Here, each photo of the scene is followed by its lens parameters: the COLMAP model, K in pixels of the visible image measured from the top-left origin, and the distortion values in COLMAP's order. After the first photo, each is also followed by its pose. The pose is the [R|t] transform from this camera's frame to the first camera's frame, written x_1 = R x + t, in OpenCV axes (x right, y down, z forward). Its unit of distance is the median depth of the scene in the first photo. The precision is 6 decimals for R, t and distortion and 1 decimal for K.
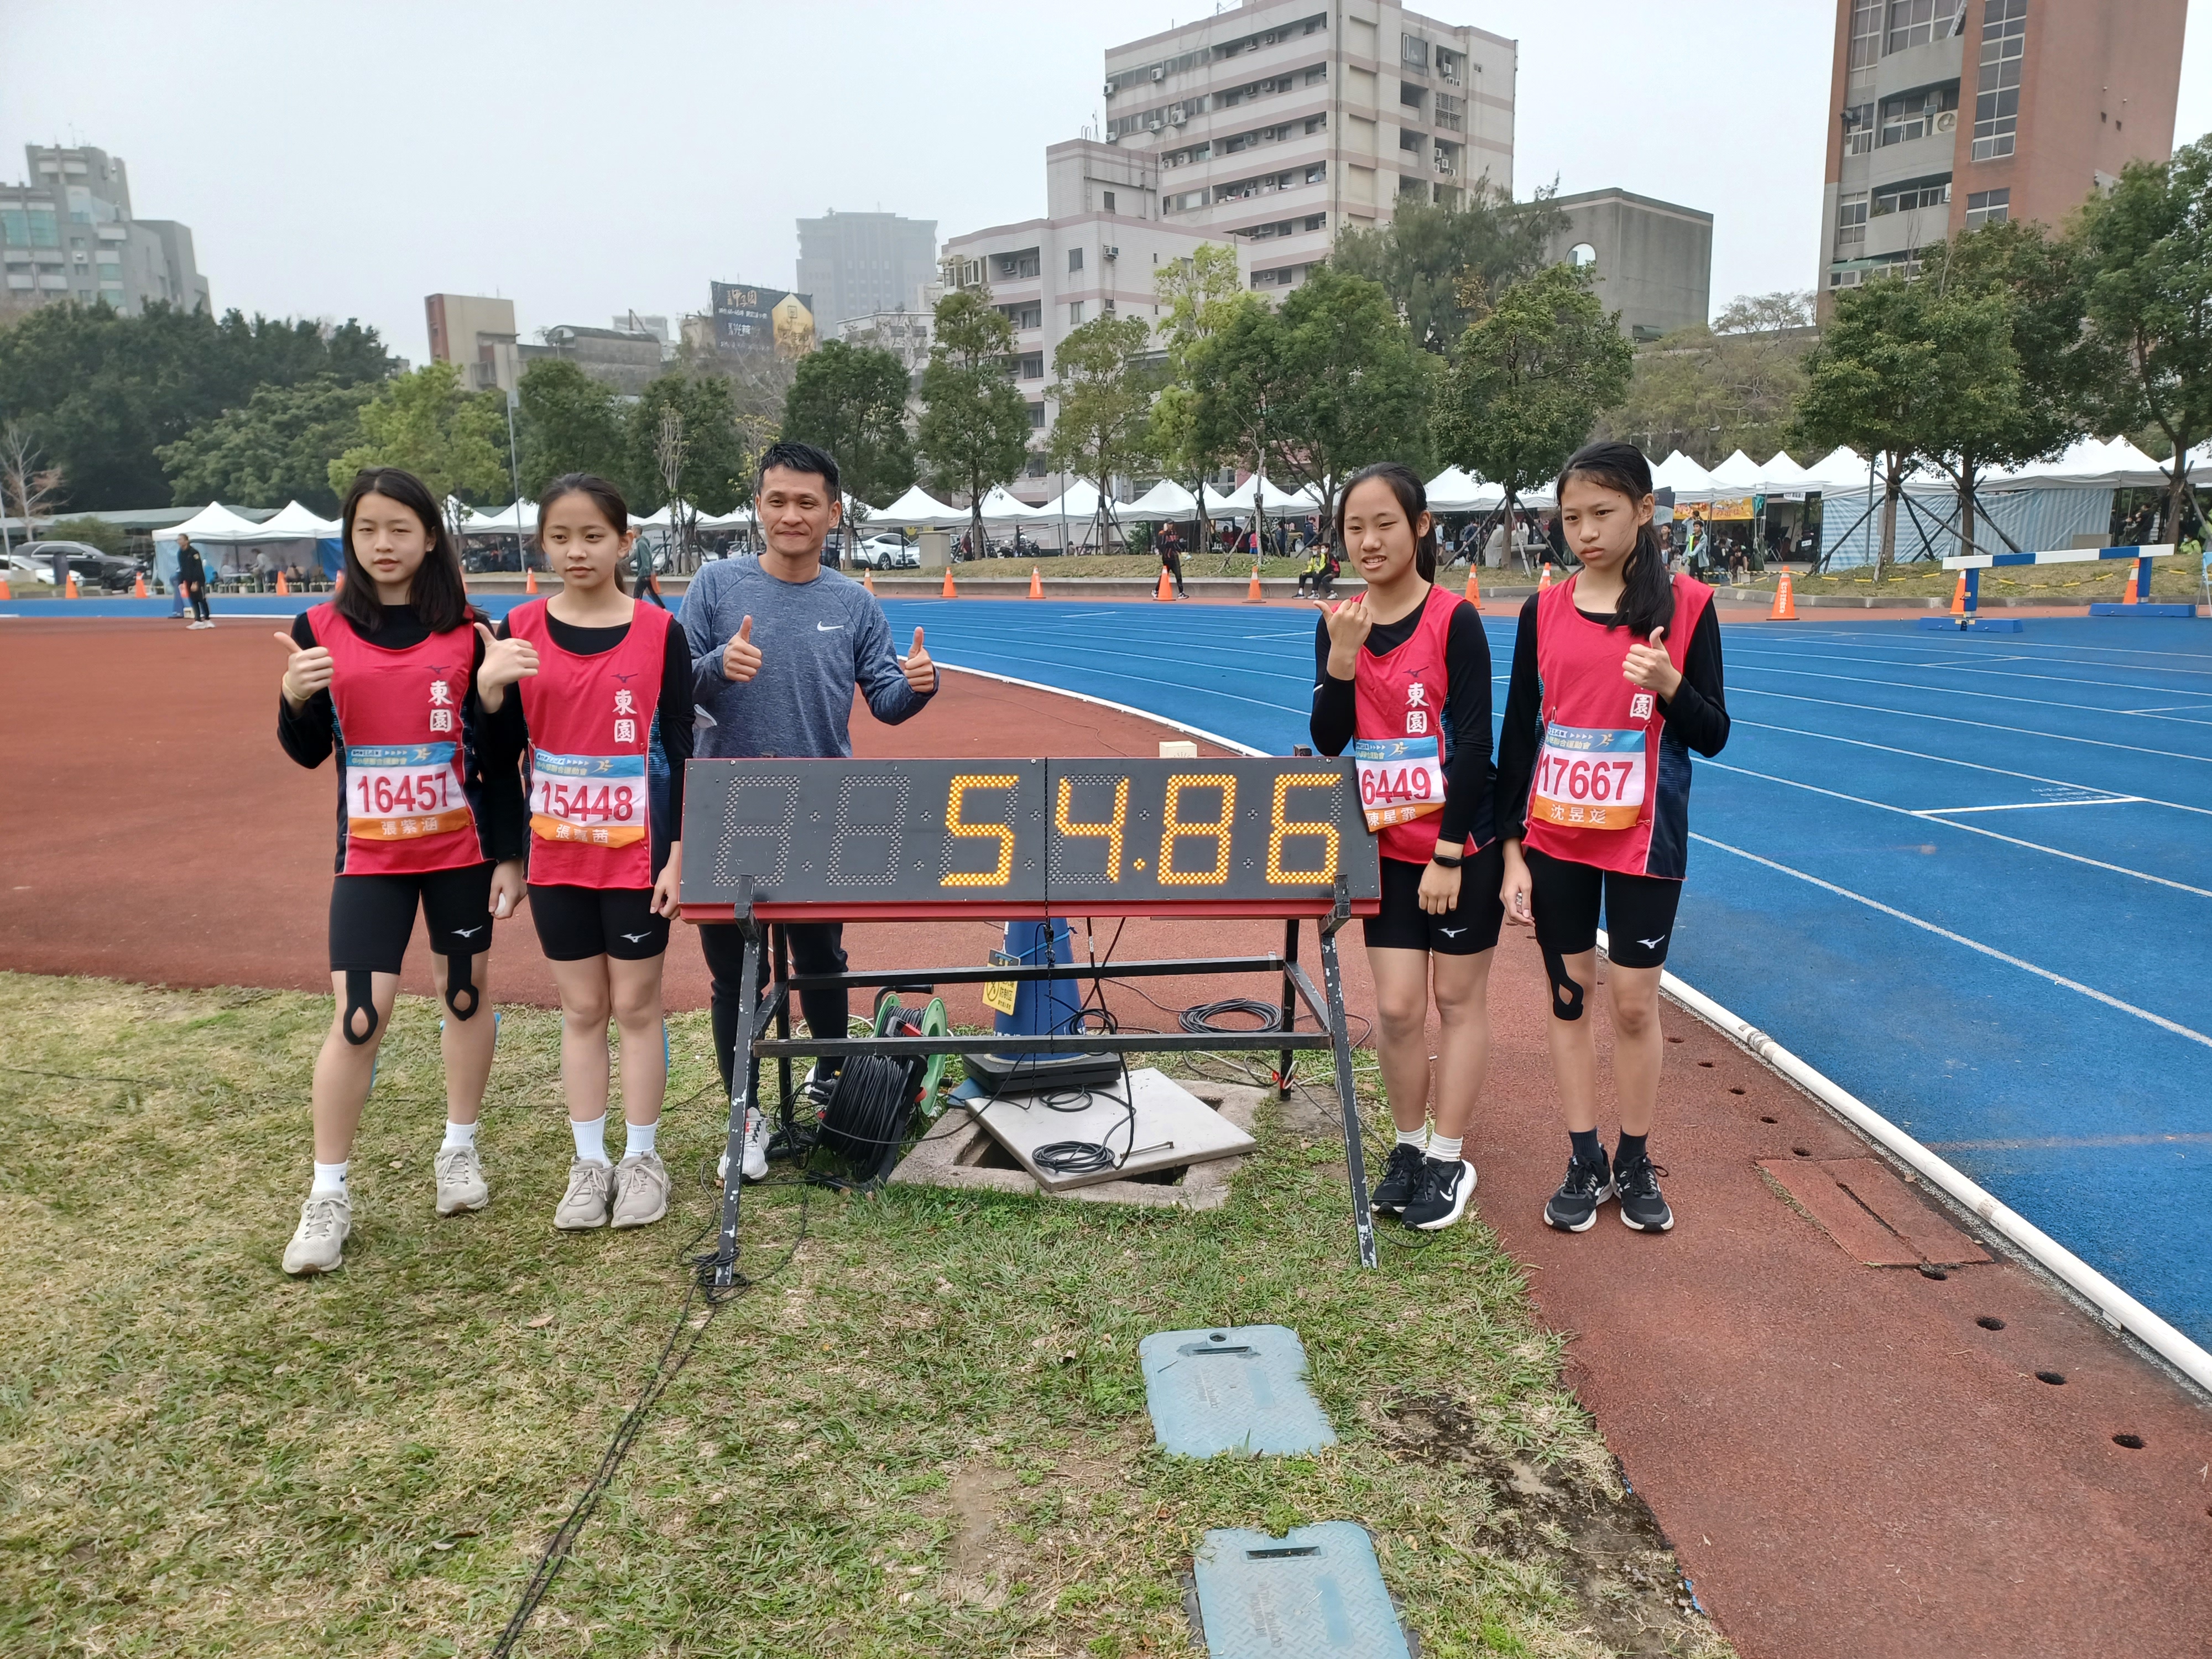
lens RADIAL K [[1612.4, 0, 1106.0], [0, 1612.4, 829.5], [0, 0, 1]] dist [0.005970, -0.001577]
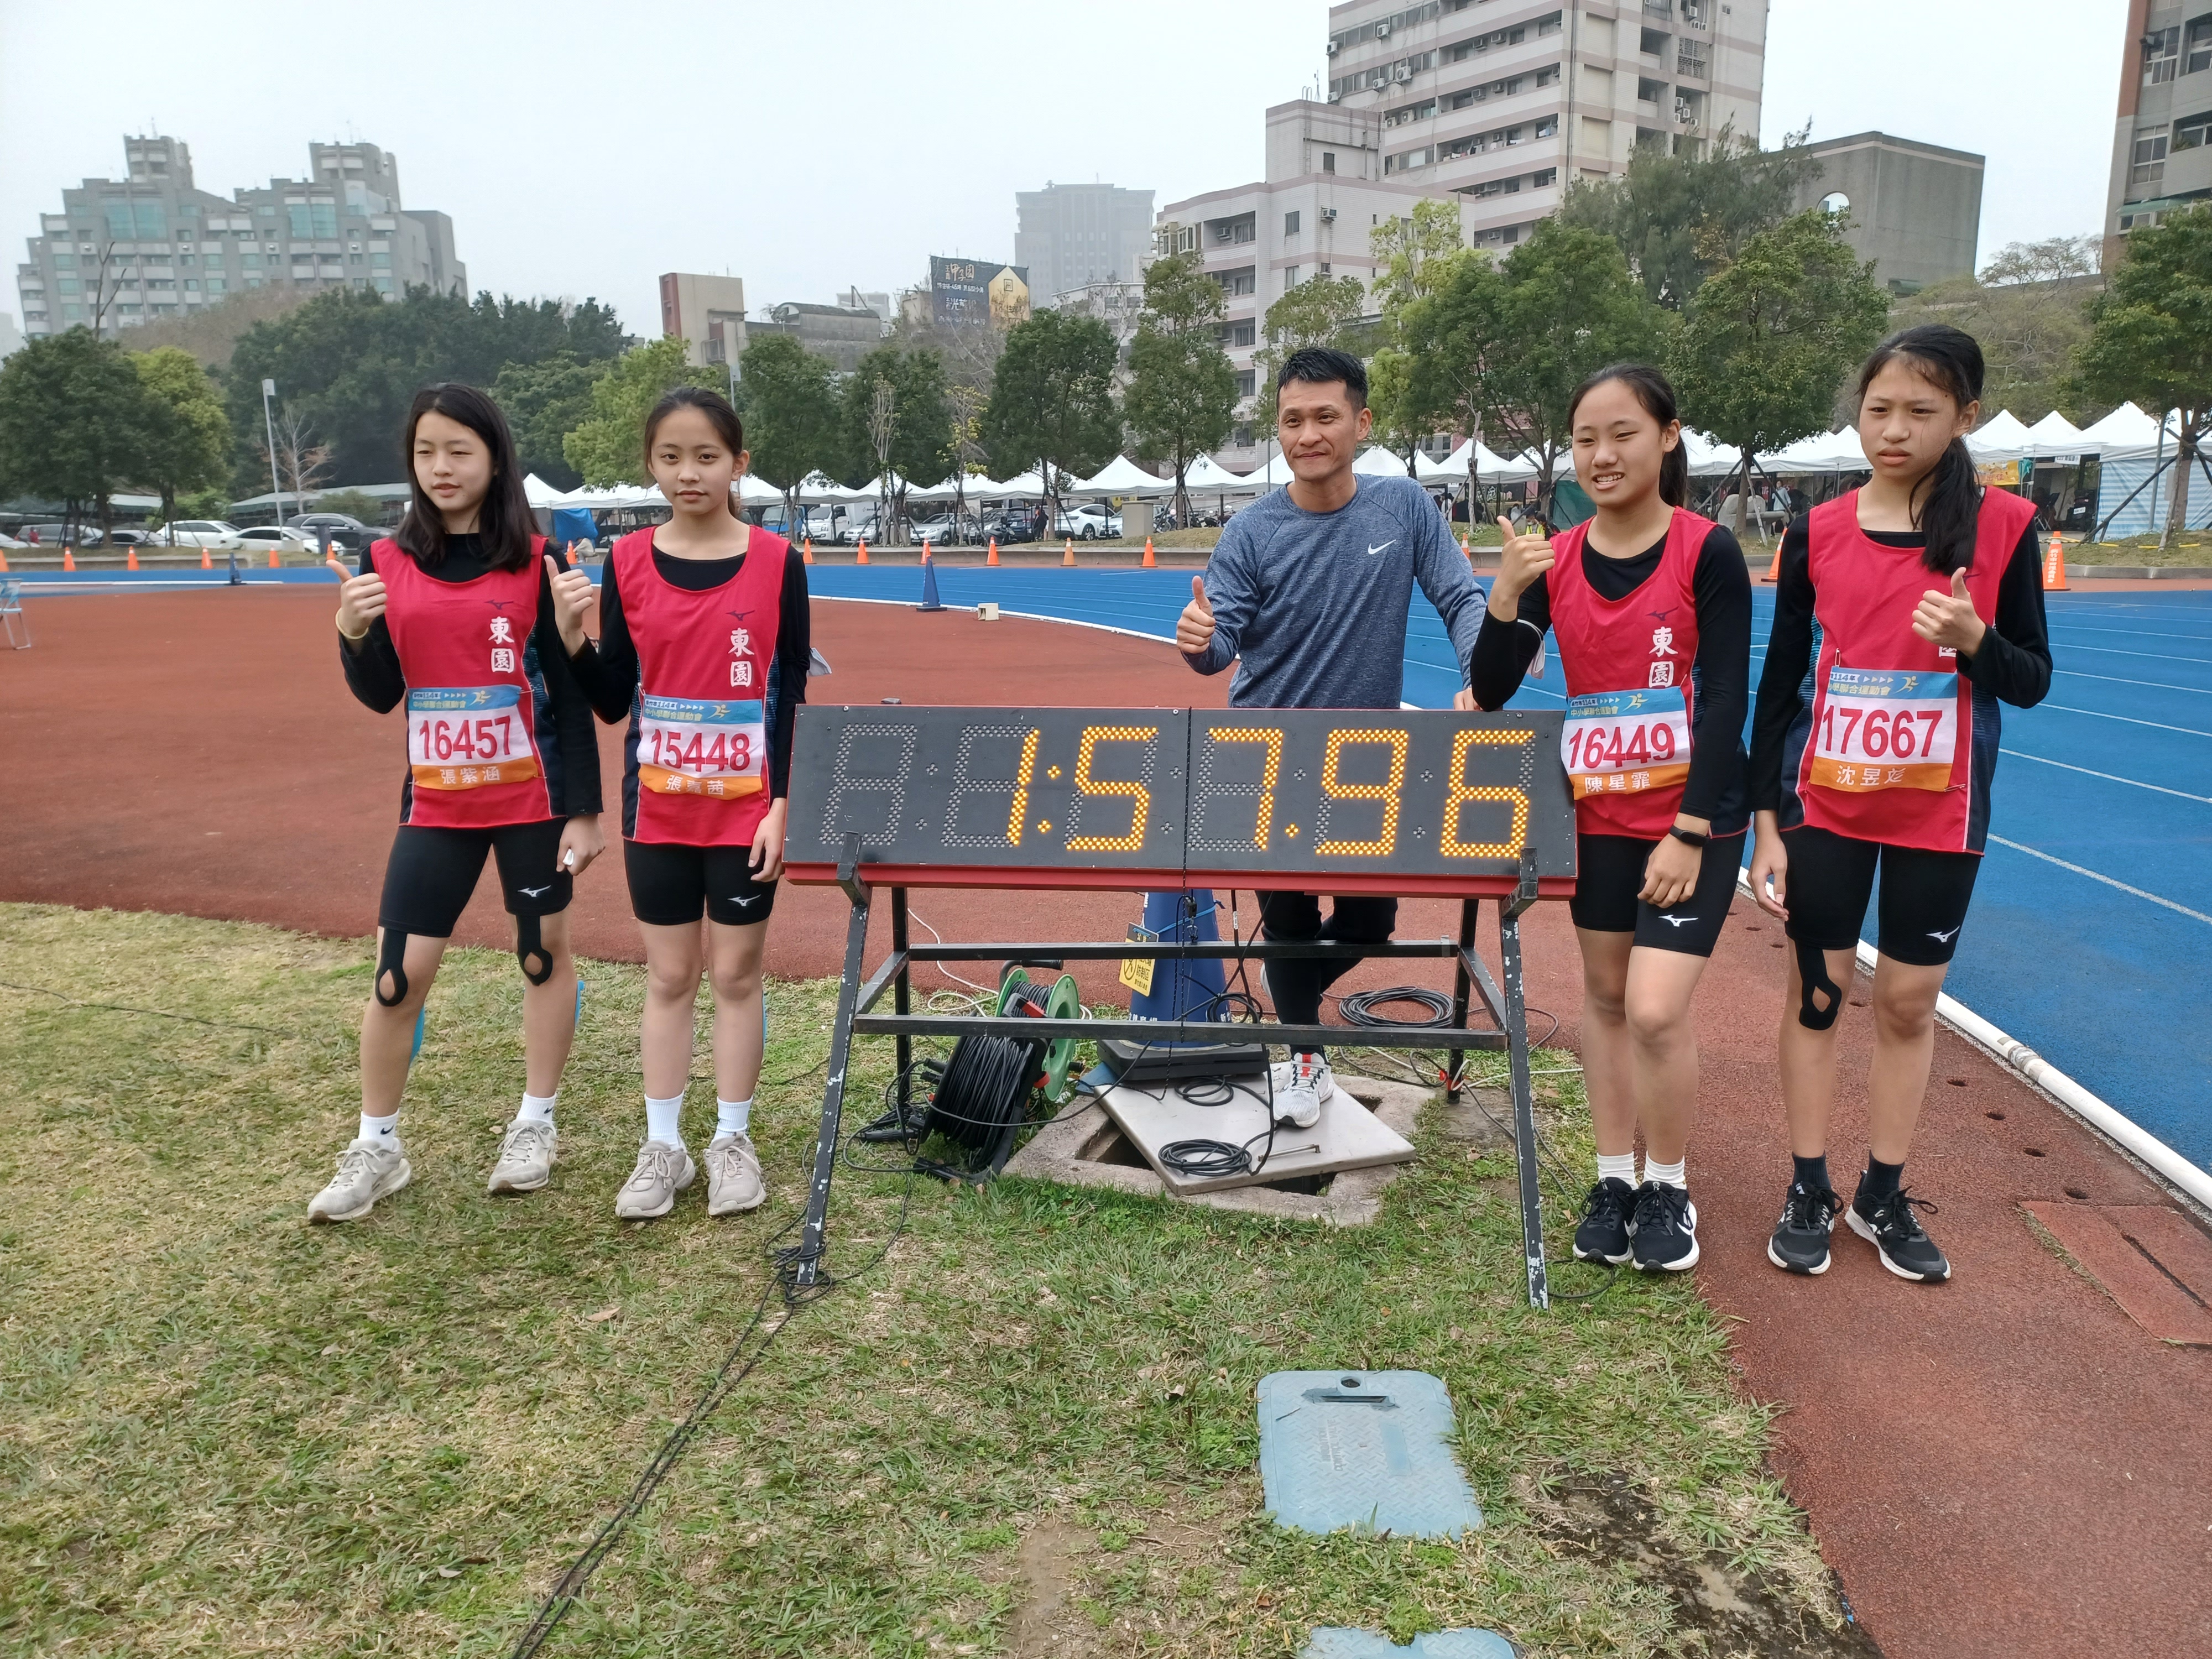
lens RADIAL K [[1610.8, 0, 1108.2], [0, 1610.8, 858.9], [0, 0, 1]] dist [0.003859, 0.009606]
pose [[0.992039, 0.025936, -0.123229, 0.031091], [-0.021760, 0.999147, 0.035109, 0.007599], [0.124034, -0.032148, 0.991757, 0.111840]]
